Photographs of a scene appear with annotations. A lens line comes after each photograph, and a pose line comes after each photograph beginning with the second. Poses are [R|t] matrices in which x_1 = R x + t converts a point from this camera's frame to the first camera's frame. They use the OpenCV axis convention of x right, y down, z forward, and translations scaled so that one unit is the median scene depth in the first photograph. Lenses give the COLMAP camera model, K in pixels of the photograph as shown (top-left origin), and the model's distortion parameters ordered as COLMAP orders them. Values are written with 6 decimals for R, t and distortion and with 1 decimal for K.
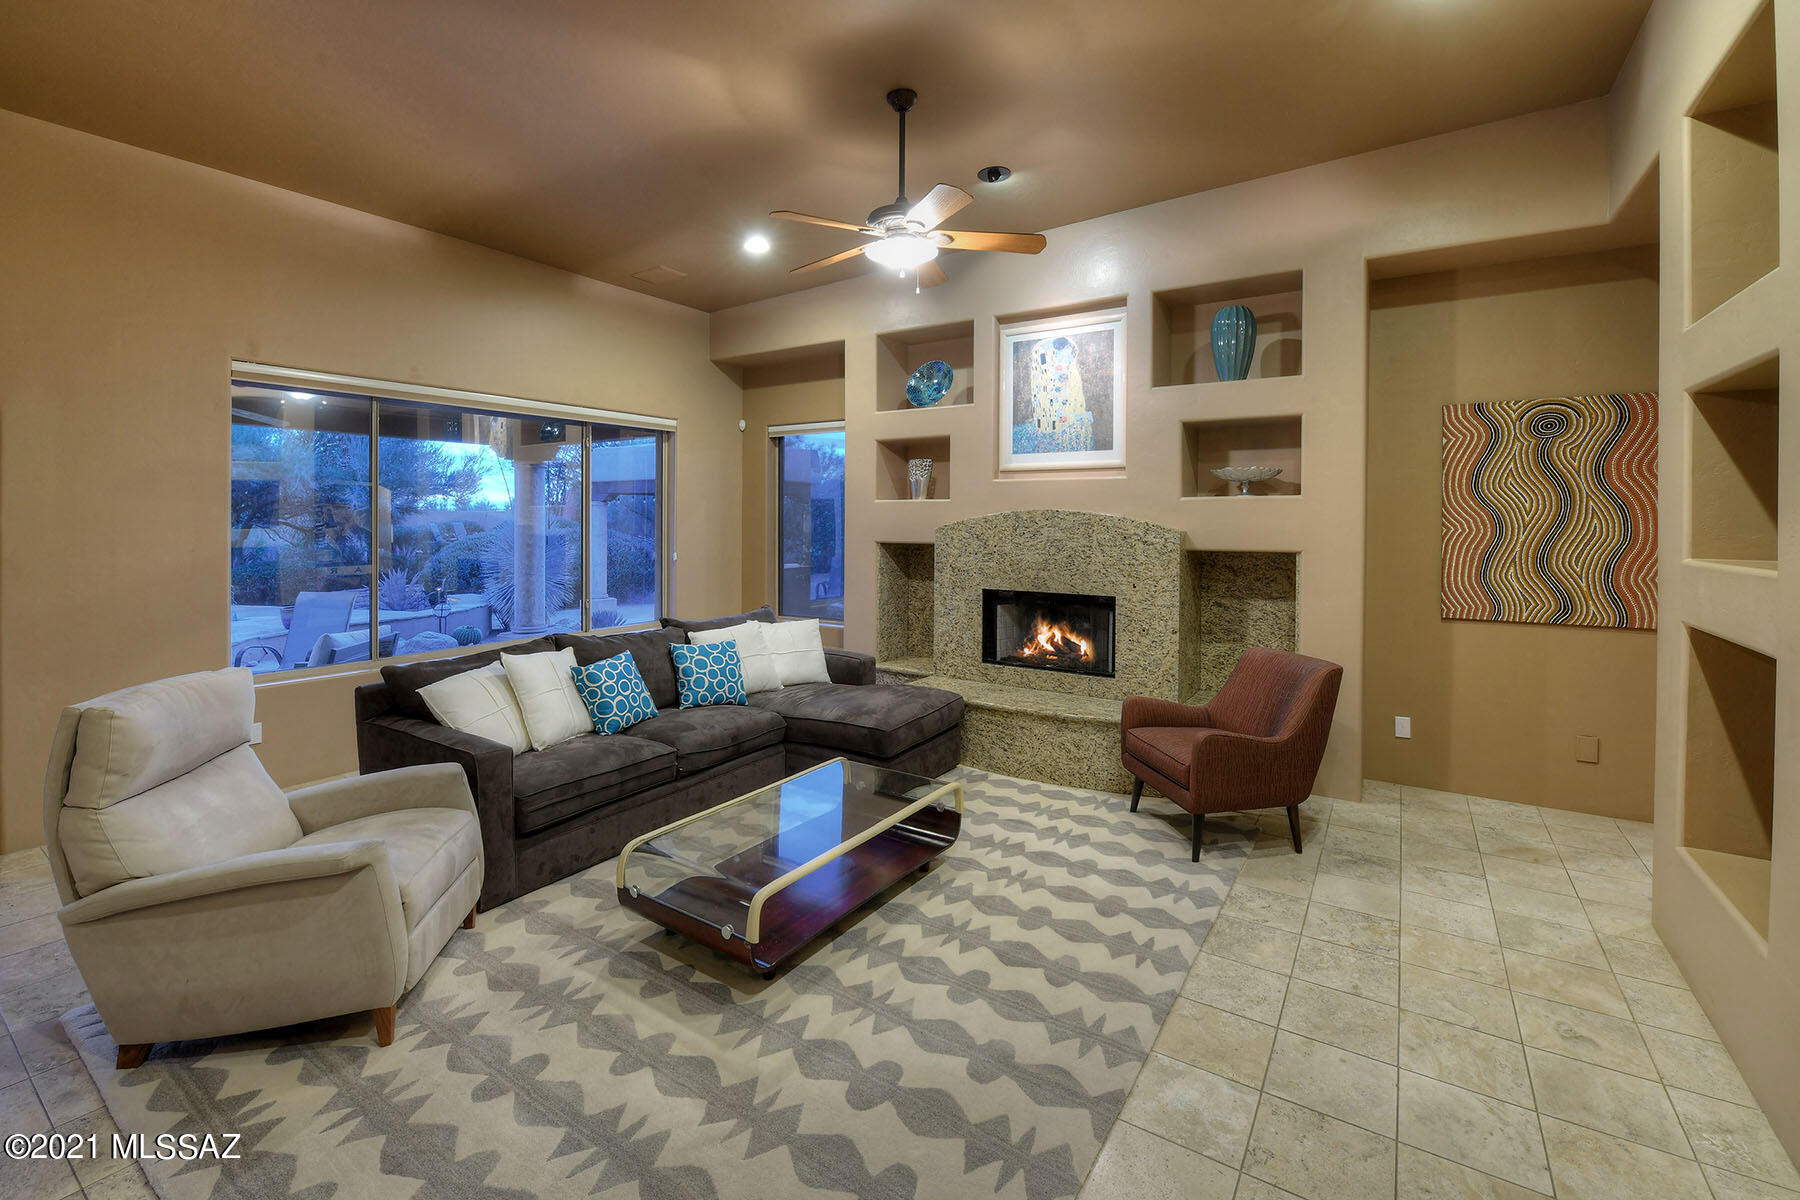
lens RADIAL K [[753.4, 0, 941.8], [0, 753.4, 519.5], [0, 0, 1]] dist [-0.015540, -0.002281]
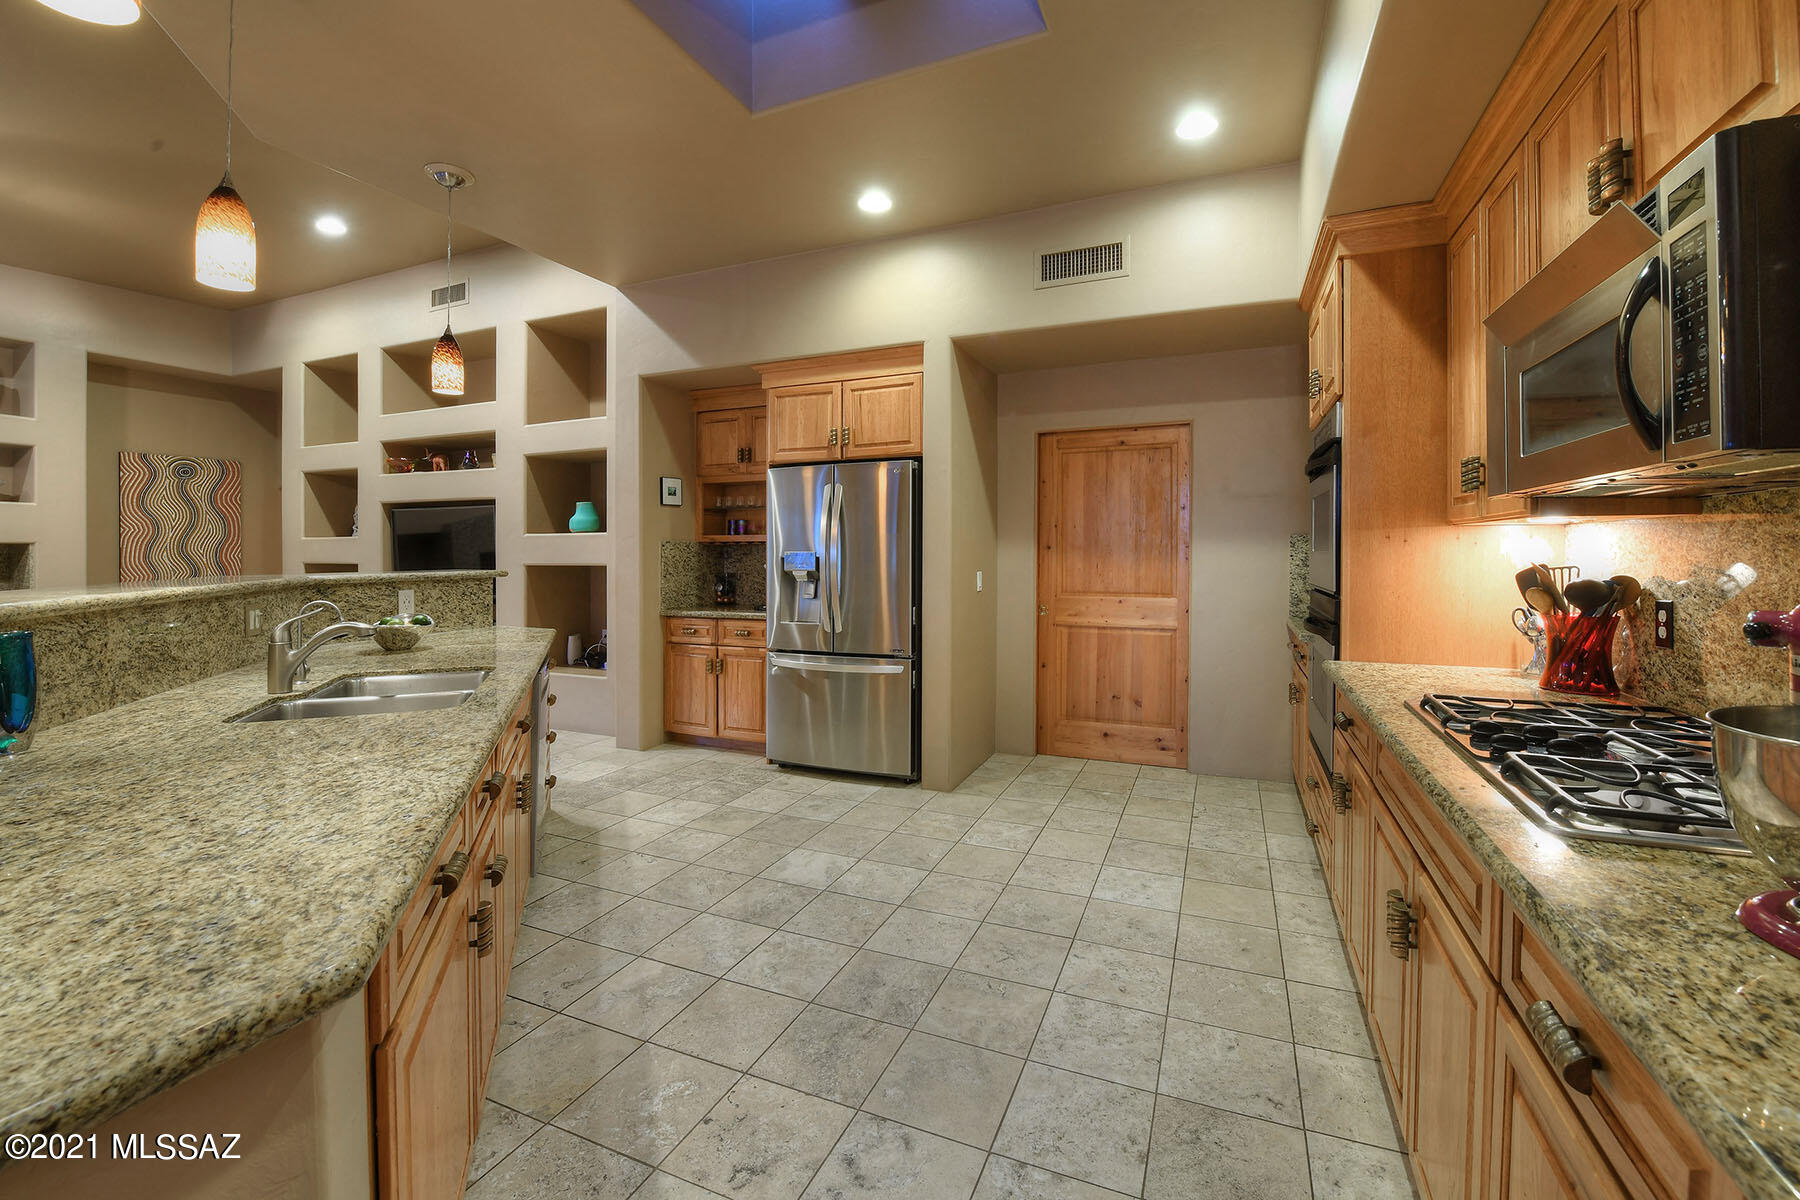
lens RADIAL K [[753.4, 0, 917.0], [0, 753.4, 575.4], [0, 0, 1]] dist [-0.015540, -0.002281]
pose [[-0.184232, -0.035032, 0.982258, -1.175267], [0.002663, 0.999343, 0.036141, 0.059038], [-0.982879, 0.009274, -0.184017, -0.379178]]
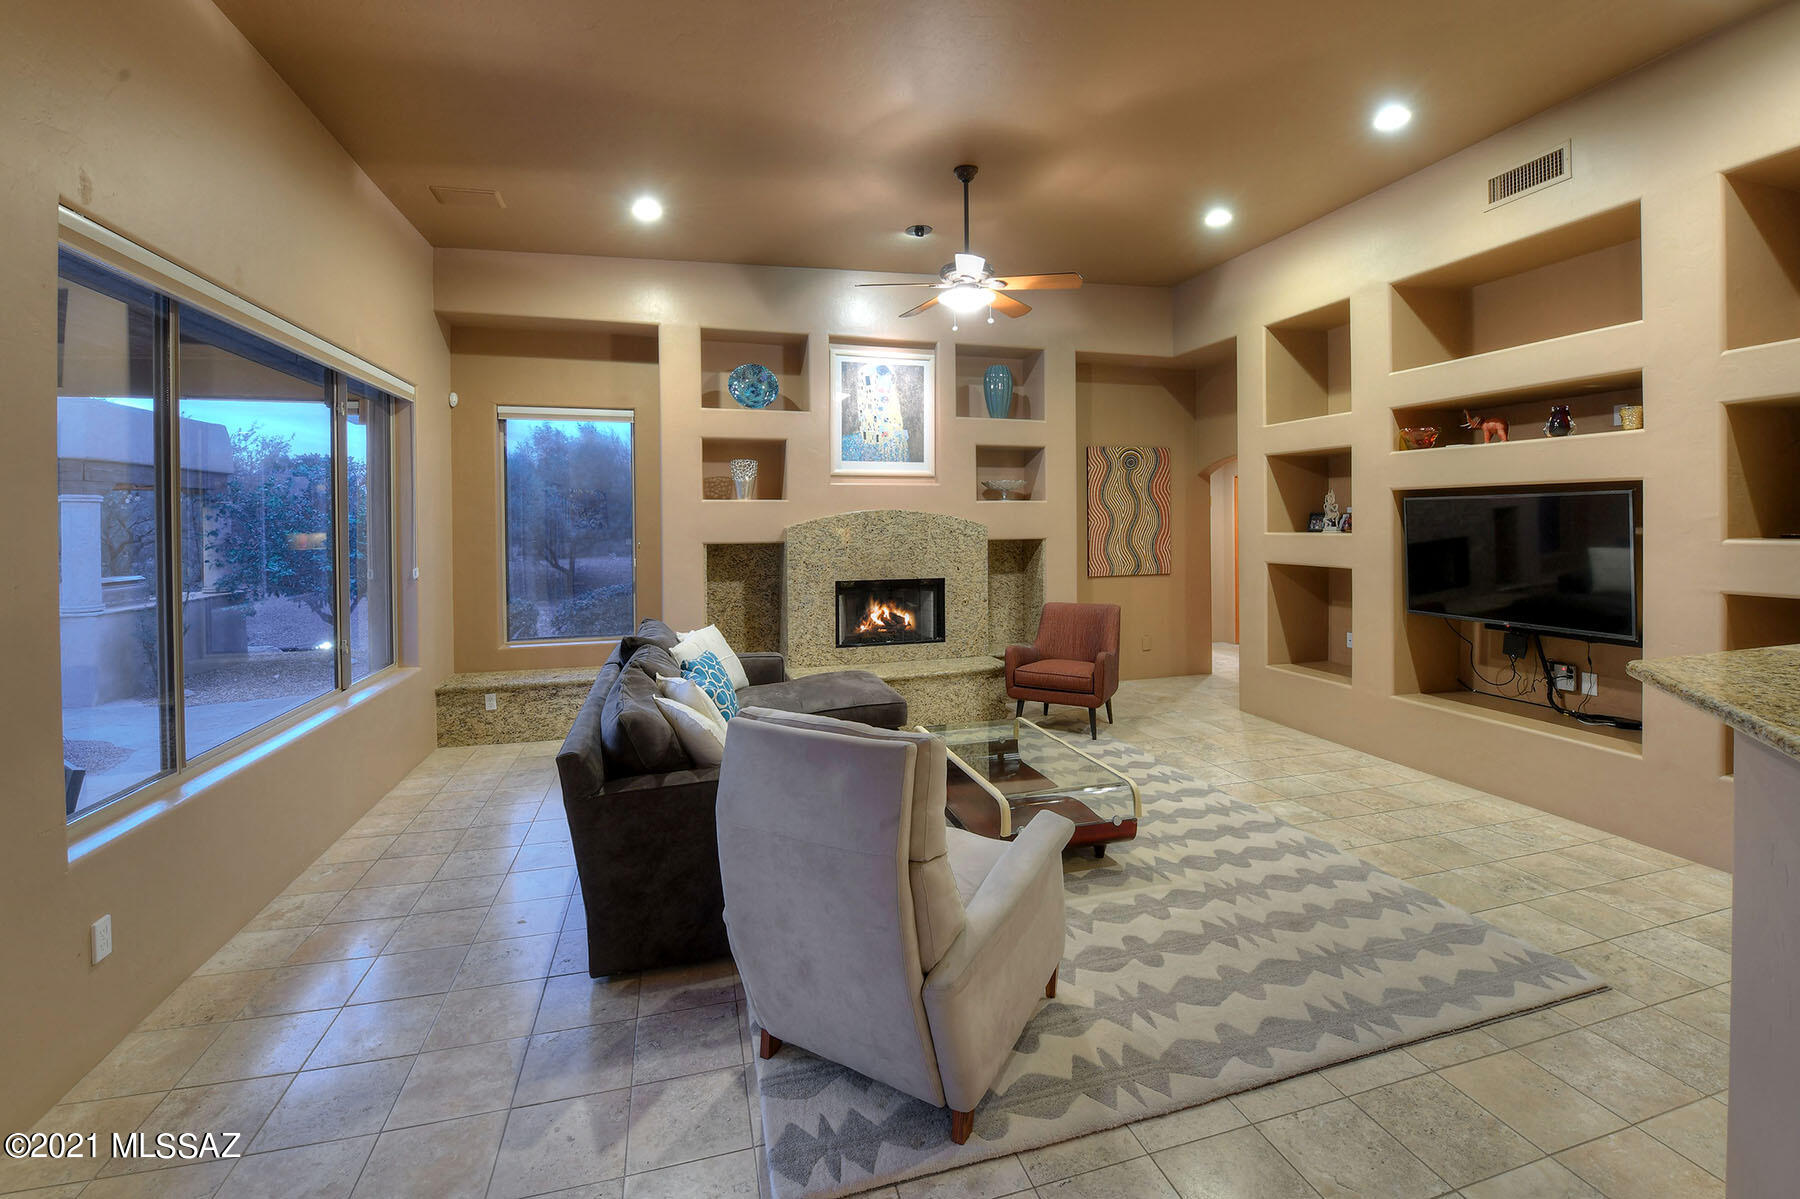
lens RADIAL K [[795.5, 0, 873.3], [0, 795.5, 525.9], [0, 0, 1]] dist [-0.008012, -0.000869]
pose [[0.653387, -0.012862, 0.756915, -0.908550], [0.010044, 0.999915, 0.008320, 0.001229], [-0.756957, 0.002166, 0.653461, 0.216356]]
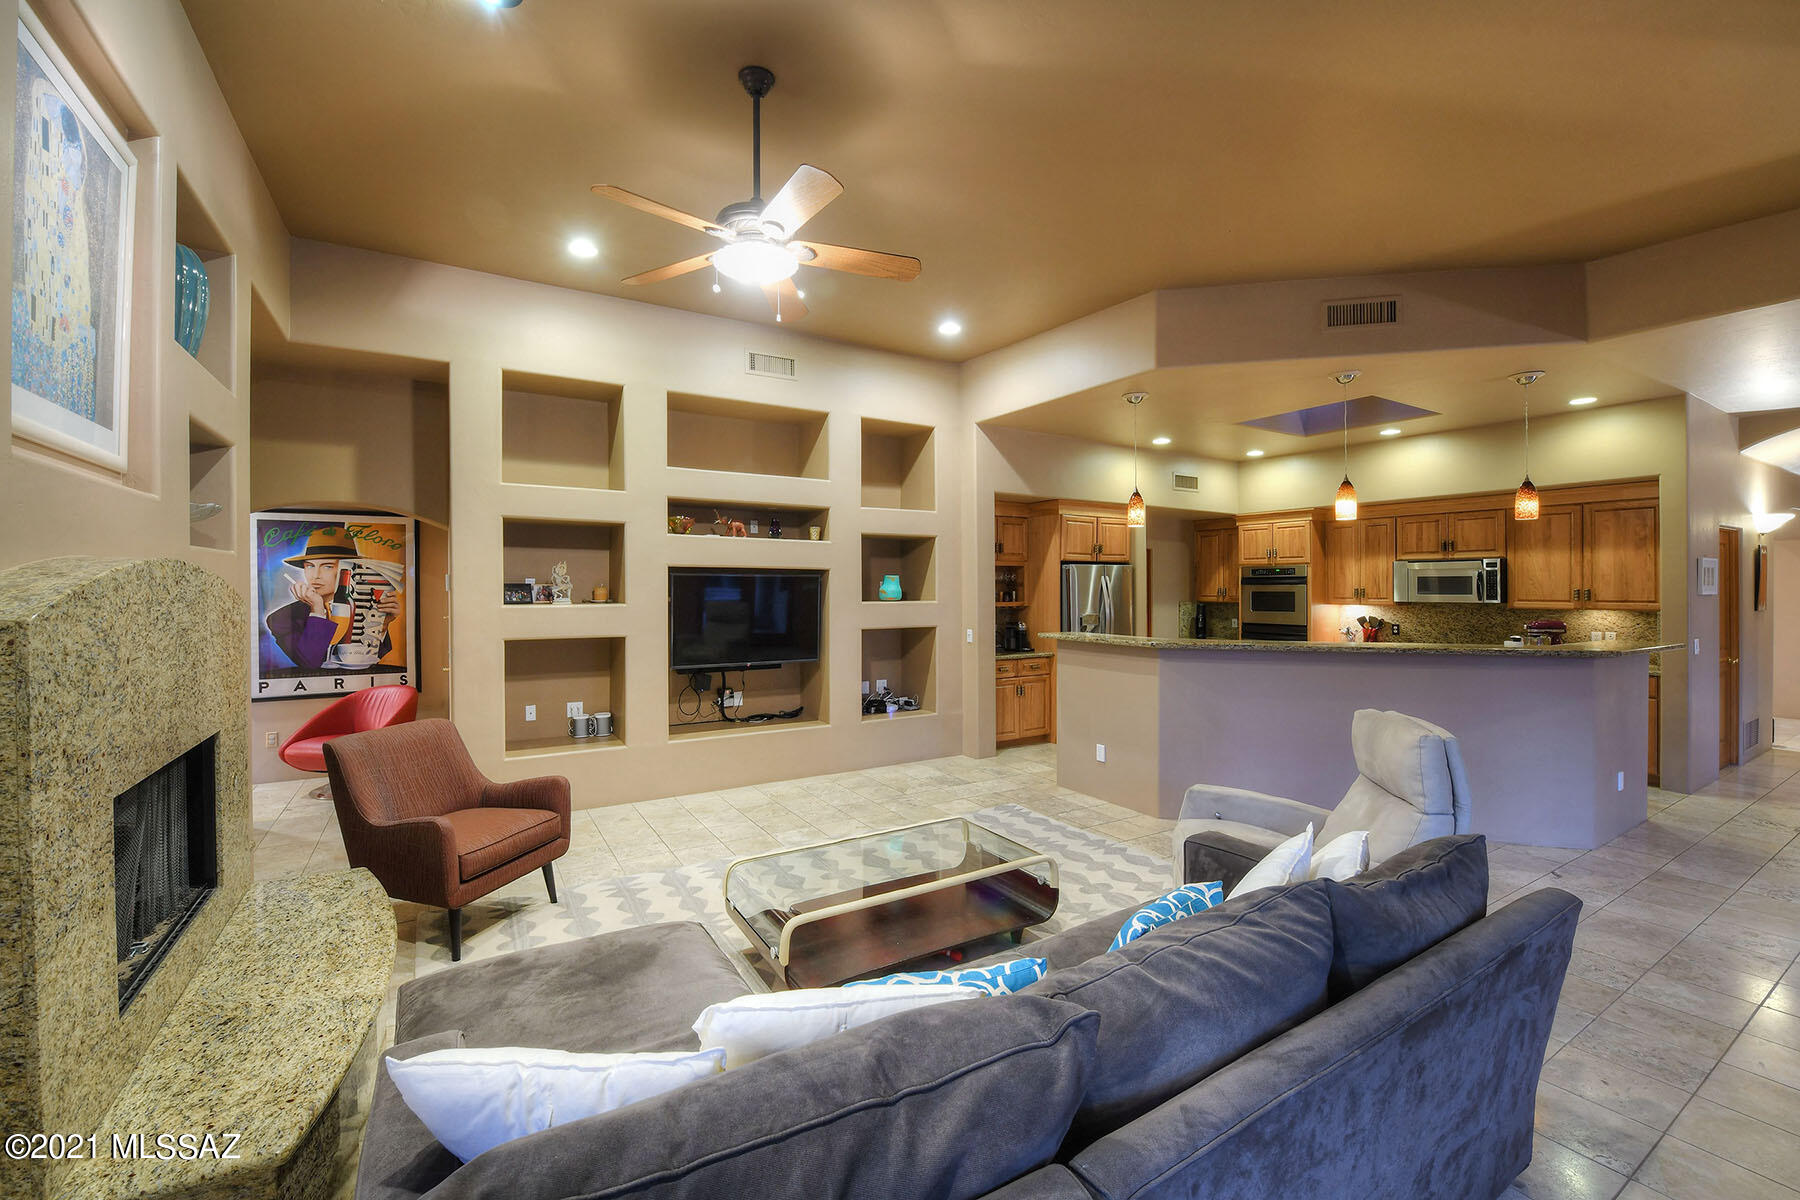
lens RADIAL K [[713.4, 0, 929.1], [0, 713.4, 578.7], [0, 0, 1]] dist [-0.013700, -0.000963]
pose [[-0.912604, 0.000550, 0.408844, -0.438302], [-0.005173, 0.999904, -0.012892, 0.001925], [-0.408812, -0.013880, -0.912513, 1.350705]]
